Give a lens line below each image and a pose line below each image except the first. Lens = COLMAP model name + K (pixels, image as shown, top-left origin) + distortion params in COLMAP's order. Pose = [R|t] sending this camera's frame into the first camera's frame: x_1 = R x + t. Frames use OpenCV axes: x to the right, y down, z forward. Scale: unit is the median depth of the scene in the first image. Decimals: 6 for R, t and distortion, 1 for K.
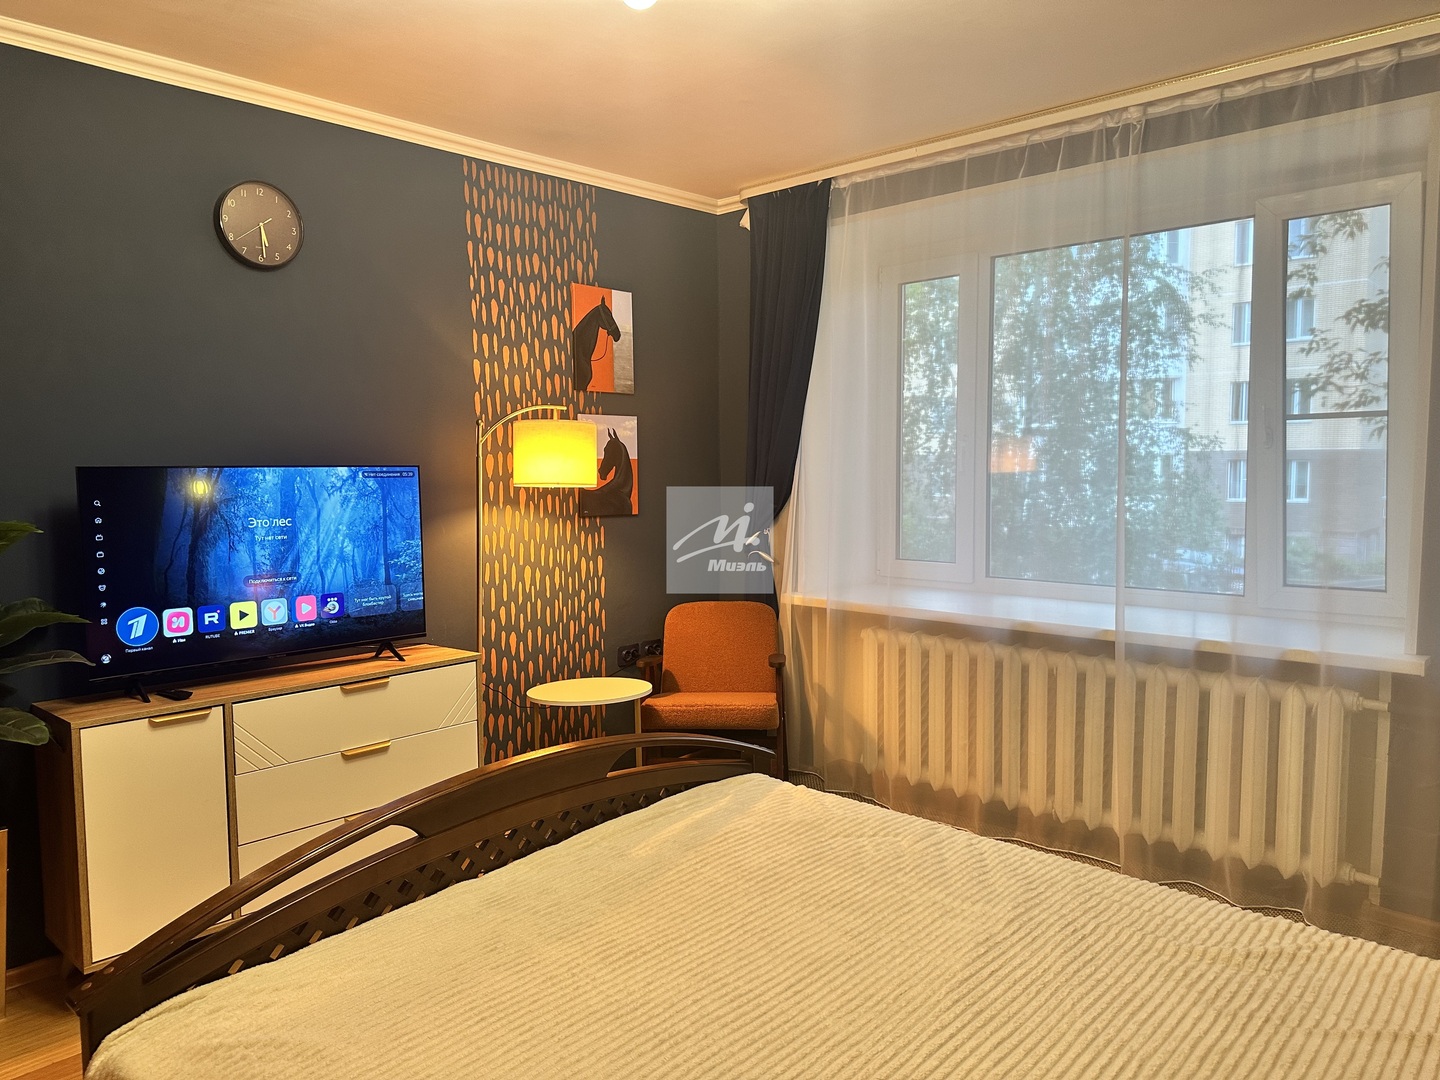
lens RADIAL K [[1020.3, 0, 724.5], [0, 1020.3, 542.7], [0, 0, 1]] dist [0.077019, -0.080661]
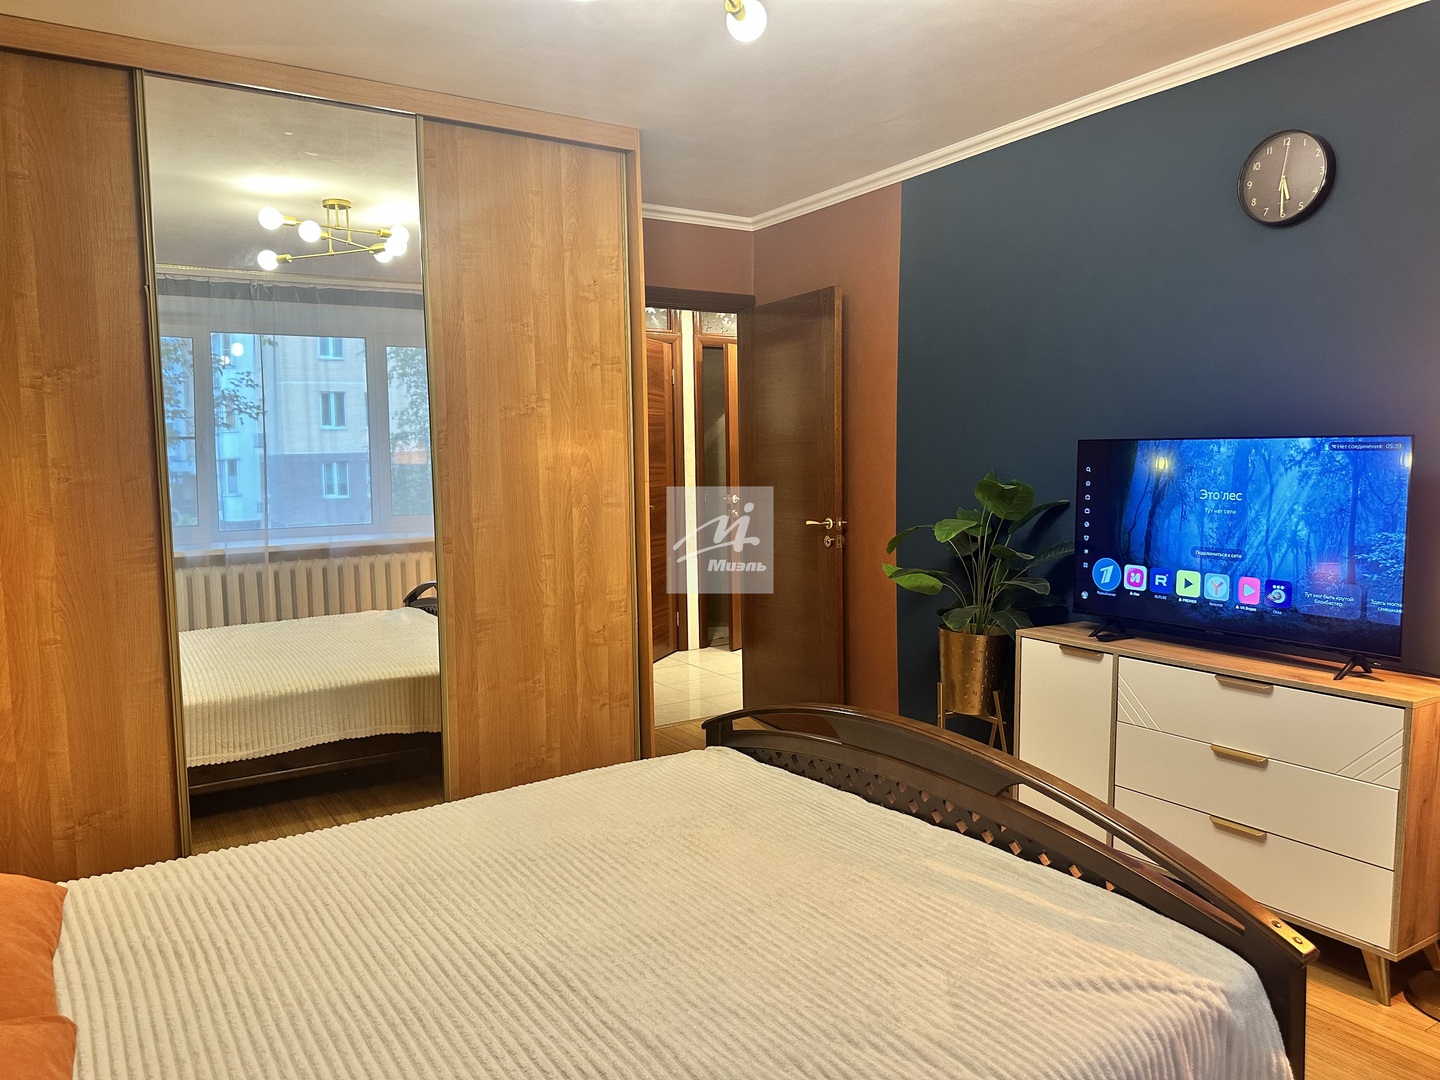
lens RADIAL K [[1020.3, 0, 728.9], [0, 1020.3, 545.4], [0, 0, 1]] dist [0.077019, -0.080661]
pose [[-0.245113, 0.094863, -0.964842, 0.612752], [-0.068998, 0.990971, 0.114961, -0.052394], [0.967036, 0.094751, -0.236354, 0.773576]]
